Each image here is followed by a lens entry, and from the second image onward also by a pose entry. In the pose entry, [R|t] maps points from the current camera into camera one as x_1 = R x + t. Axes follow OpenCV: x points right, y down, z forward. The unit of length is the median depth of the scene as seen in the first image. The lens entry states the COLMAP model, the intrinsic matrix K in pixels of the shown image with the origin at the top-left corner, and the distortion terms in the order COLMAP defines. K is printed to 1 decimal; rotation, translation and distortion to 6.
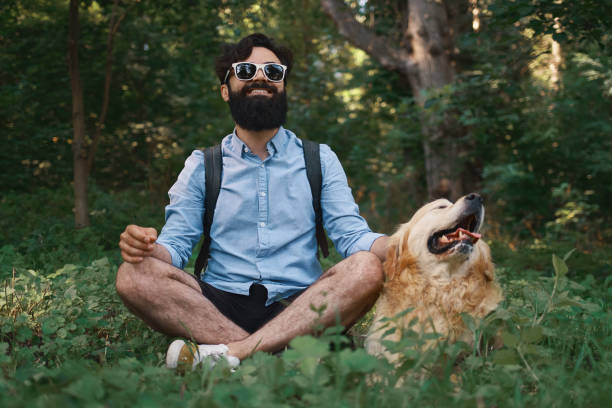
lens RADIAL K [[900.4, 0, 306.0], [0, 900.4, 204.0], [0, 0, 1]] dist [-0.031343, -0.056301]
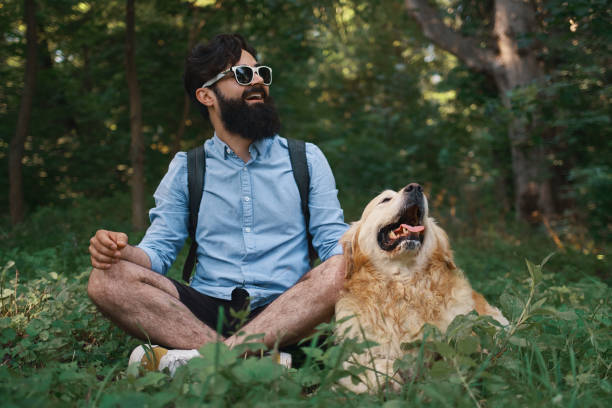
lens RADIAL K [[900.4, 0, 306.0], [0, 900.4, 204.0], [0, 0, 1]] dist [-0.031343, -0.056301]
pose [[0.993684, -0.000767, -0.112215, 0.119957], [0.000242, 0.999989, -0.004686, 0.001258], [0.112217, 0.004630, 0.993673, 0.029578]]
